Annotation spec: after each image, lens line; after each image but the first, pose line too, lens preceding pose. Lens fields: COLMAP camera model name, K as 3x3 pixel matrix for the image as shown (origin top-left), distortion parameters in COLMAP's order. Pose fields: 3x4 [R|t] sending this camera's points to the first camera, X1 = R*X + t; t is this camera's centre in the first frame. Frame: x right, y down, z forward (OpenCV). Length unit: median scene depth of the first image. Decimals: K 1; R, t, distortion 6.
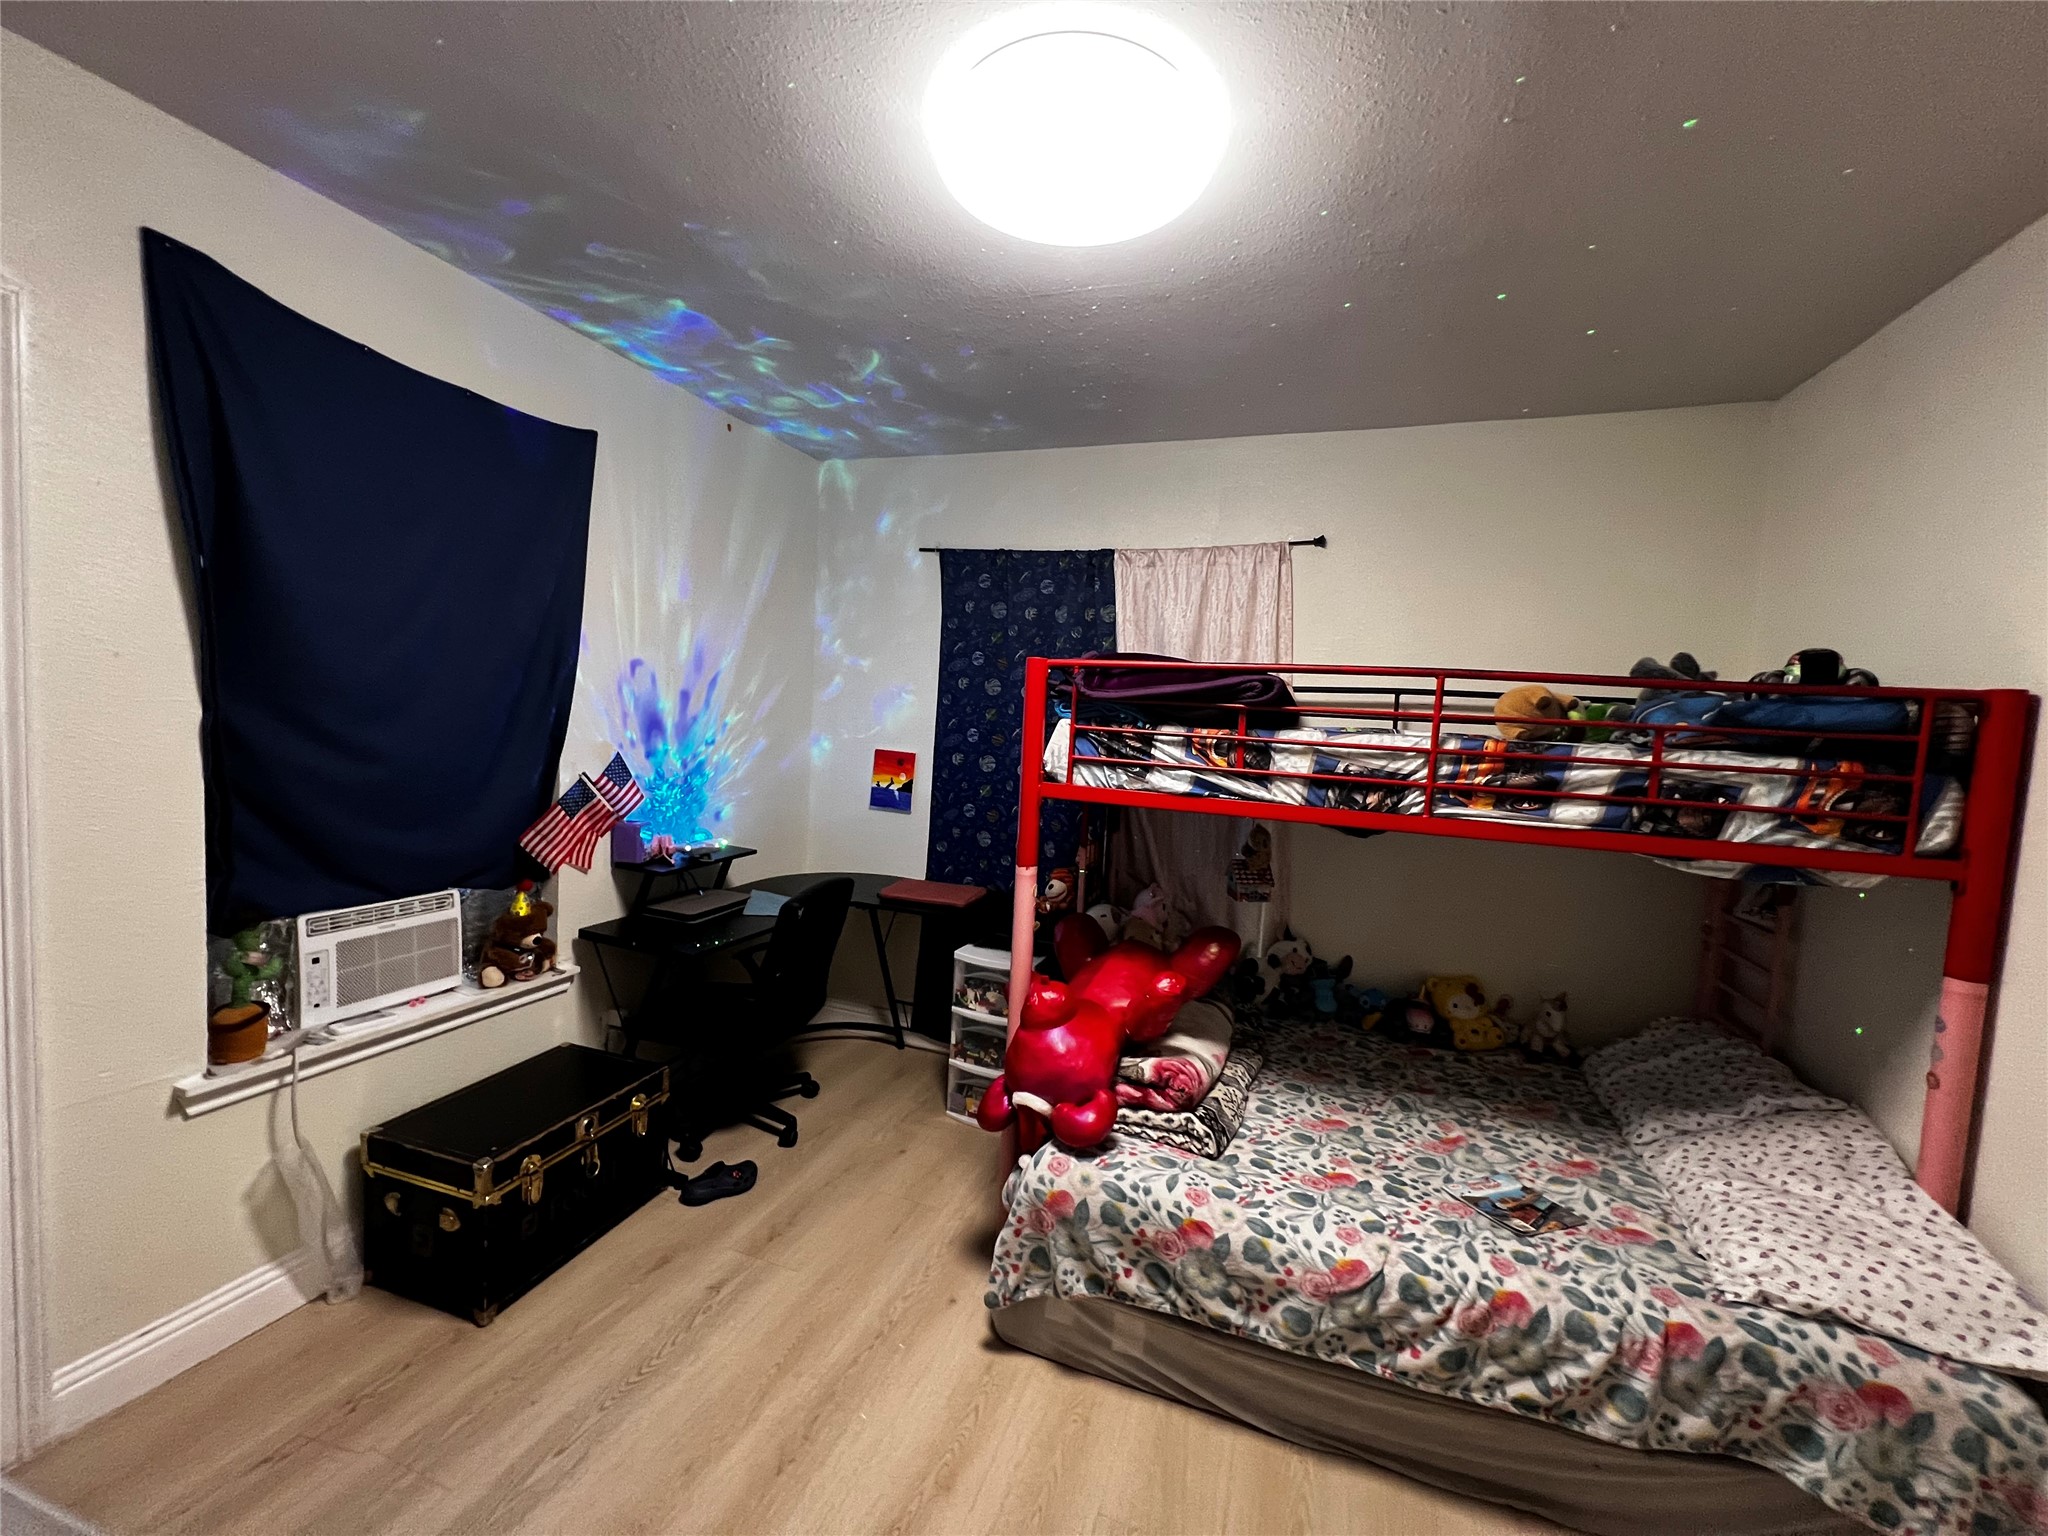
lens RADIAL K [[822.2, 0, 1022.1], [0, 822.2, 773.6], [0, 0, 1]] dist [-0.000338, 0.000327]
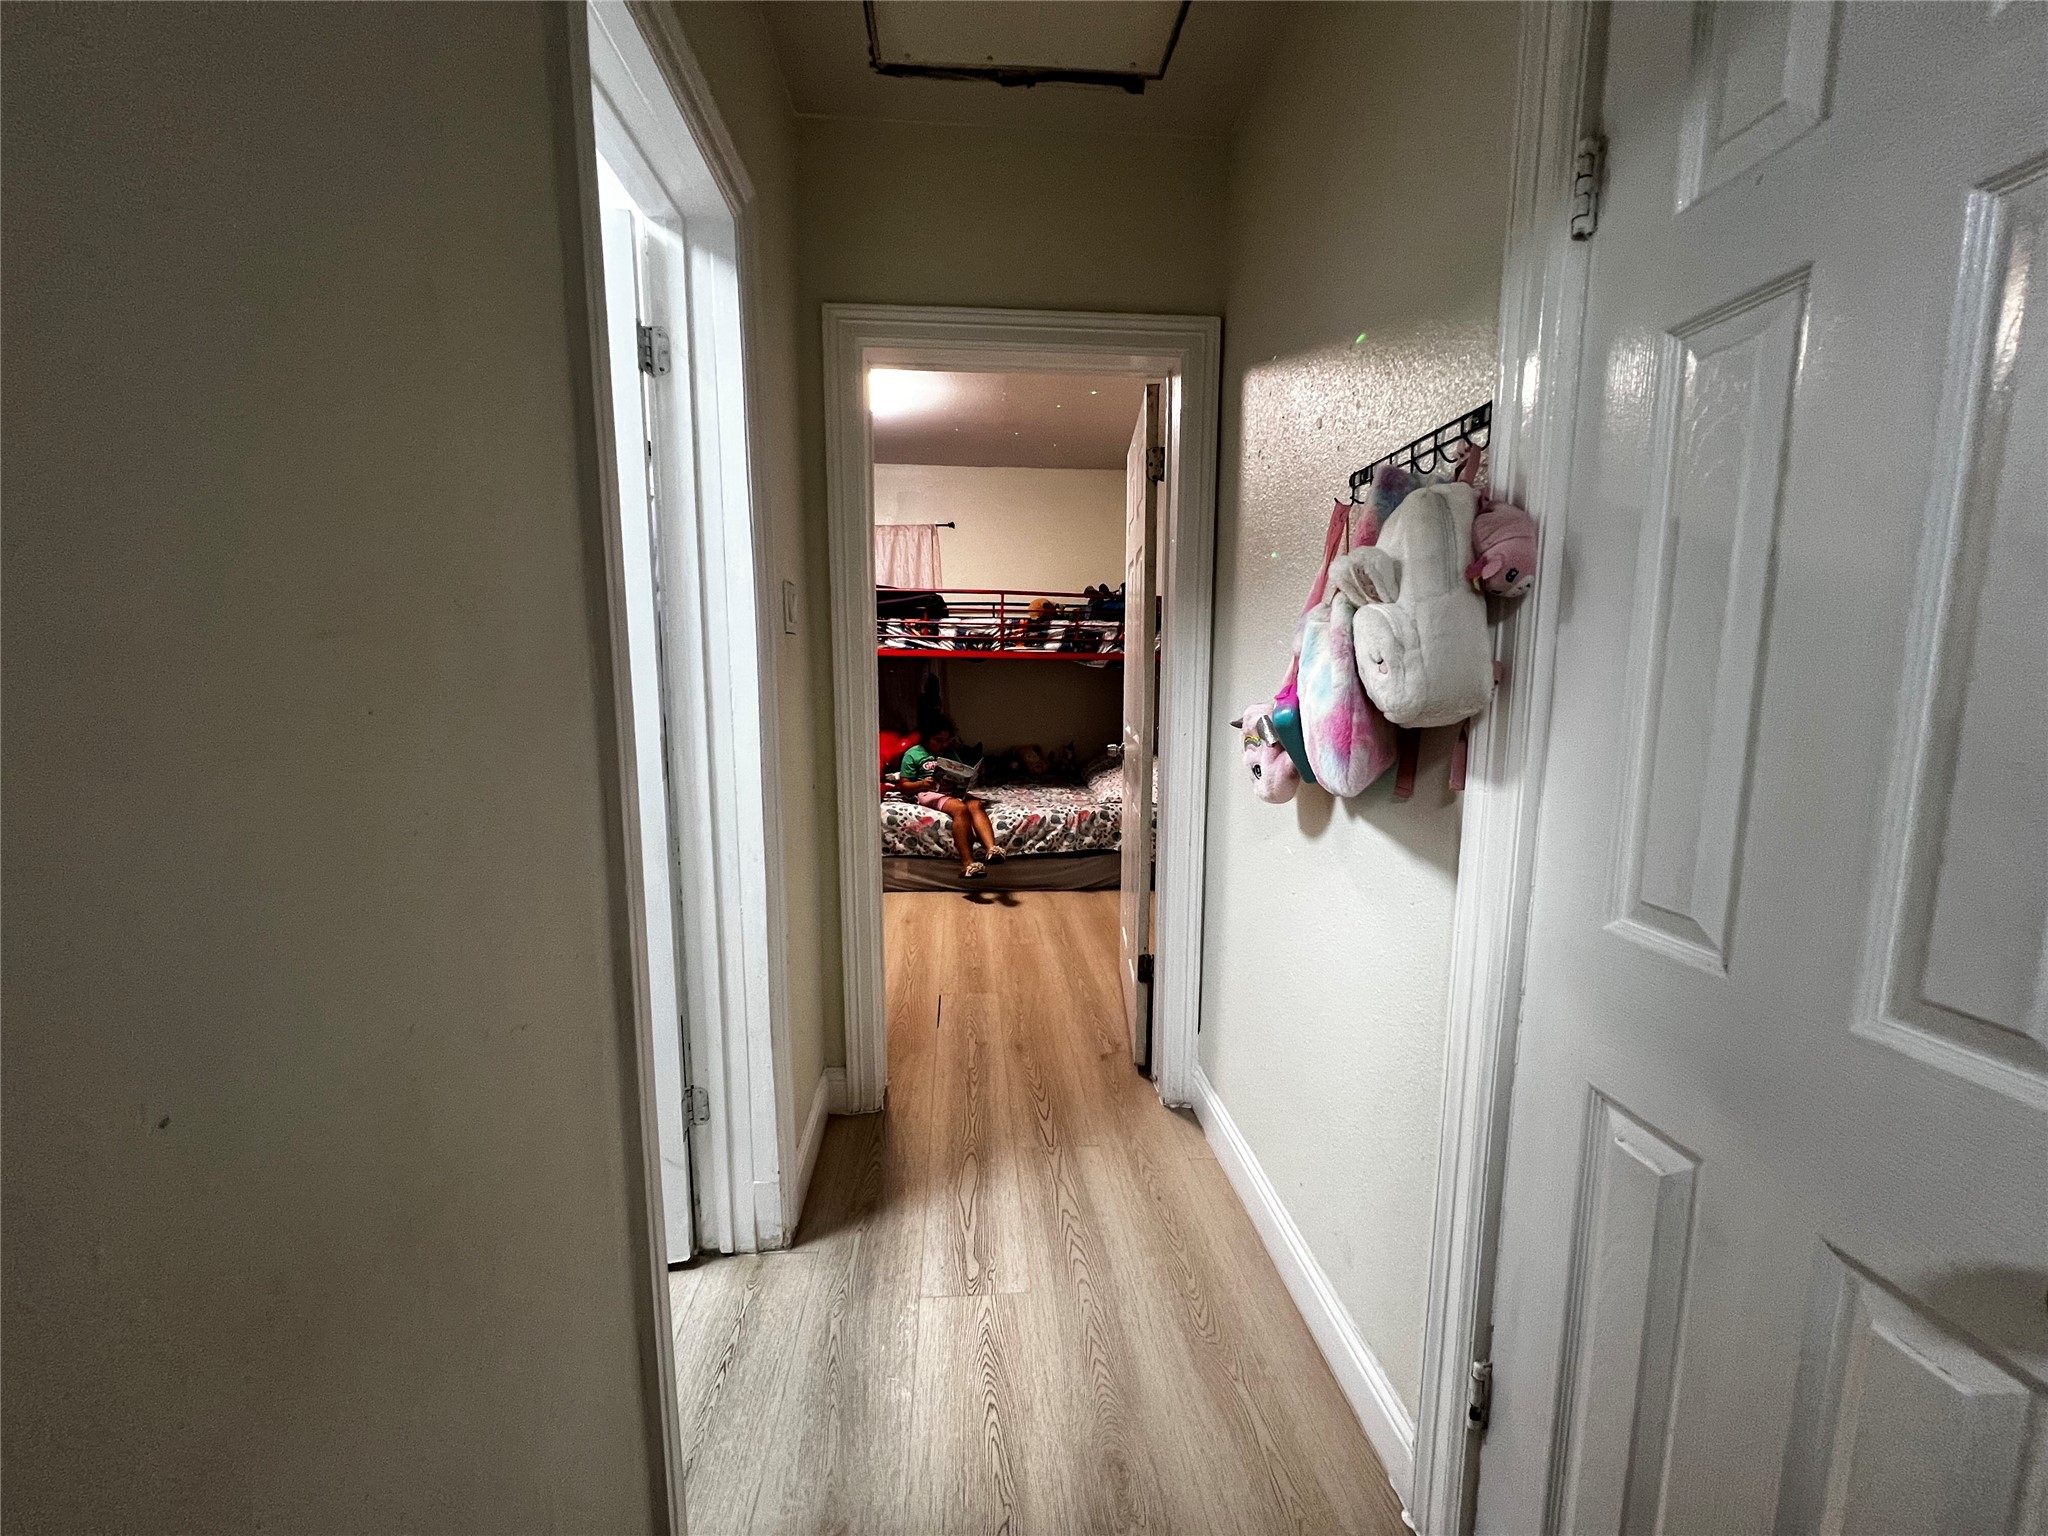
lens RADIAL K [[823.6, 0, 1004.6], [0, 823.6, 771.6], [0, 0, 1]] dist [-0.007990, 0.000118]
pose [[0.919040, -0.093307, 0.382962, -0.476692], [0.062116, 0.993722, 0.093050, 0.180913], [-0.389240, -0.061728, 0.919066, -1.294941]]
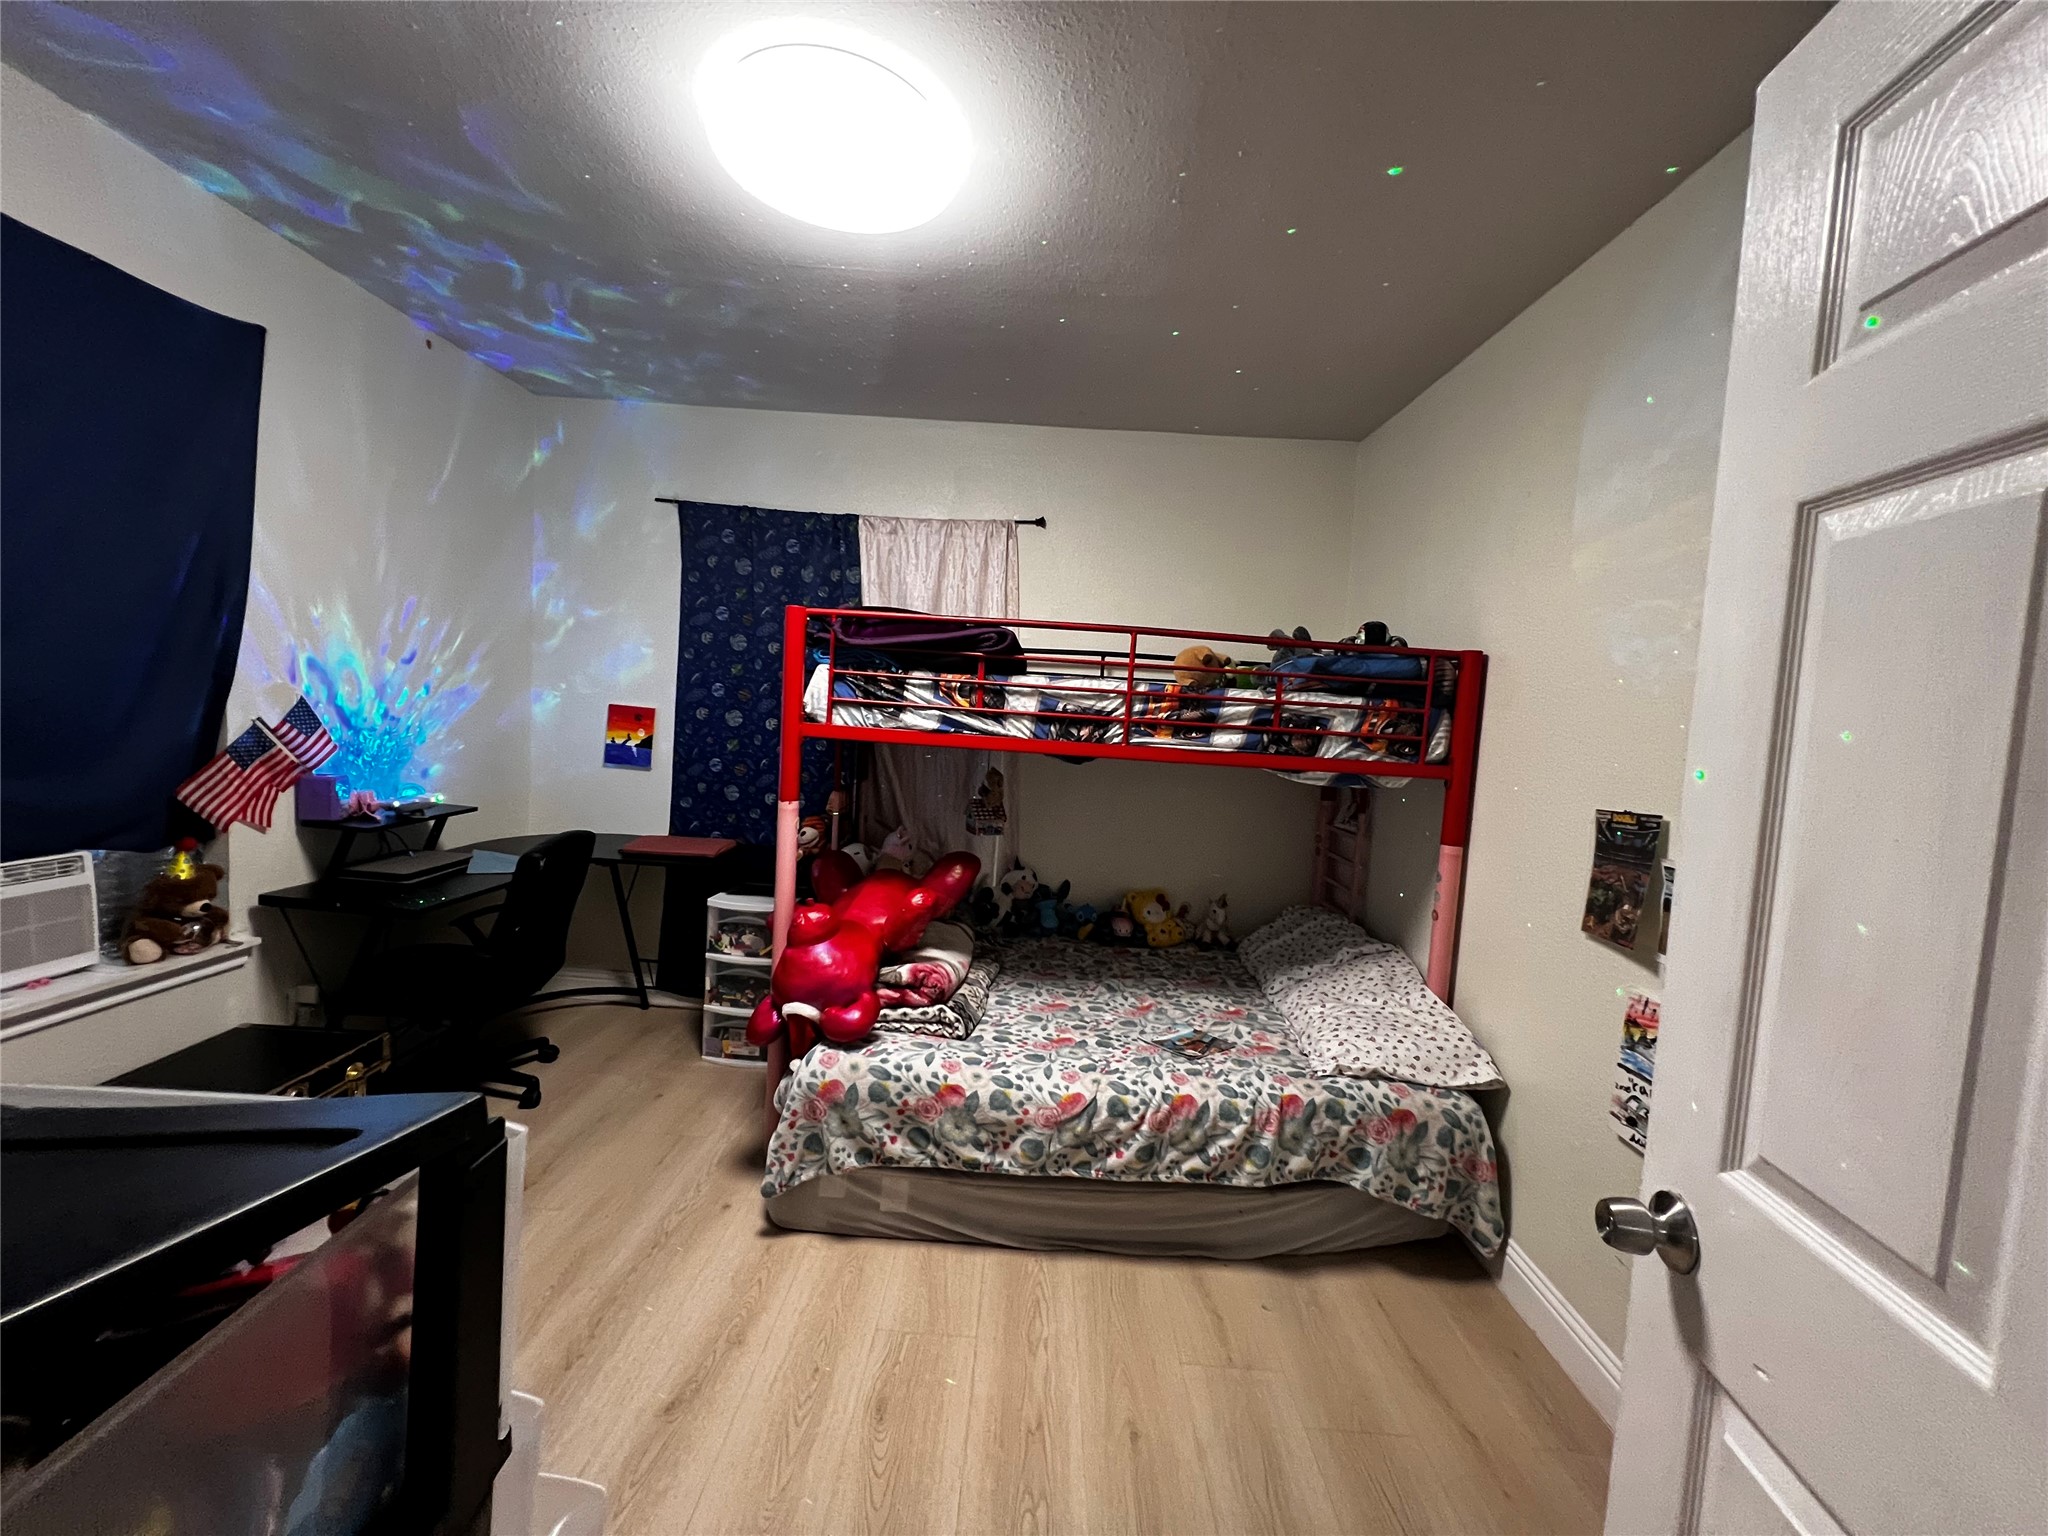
lens RADIAL K [[822.2, 0, 1022.1], [0, 822.2, 773.6], [0, 0, 1]] dist [-0.000338, 0.000327]
pose [[0.946735, -0.018406, 0.321486, -0.059416], [0.010874, 0.999623, 0.025210, 0.062209], [-0.321829, -0.020372, 0.946579, -0.135841]]
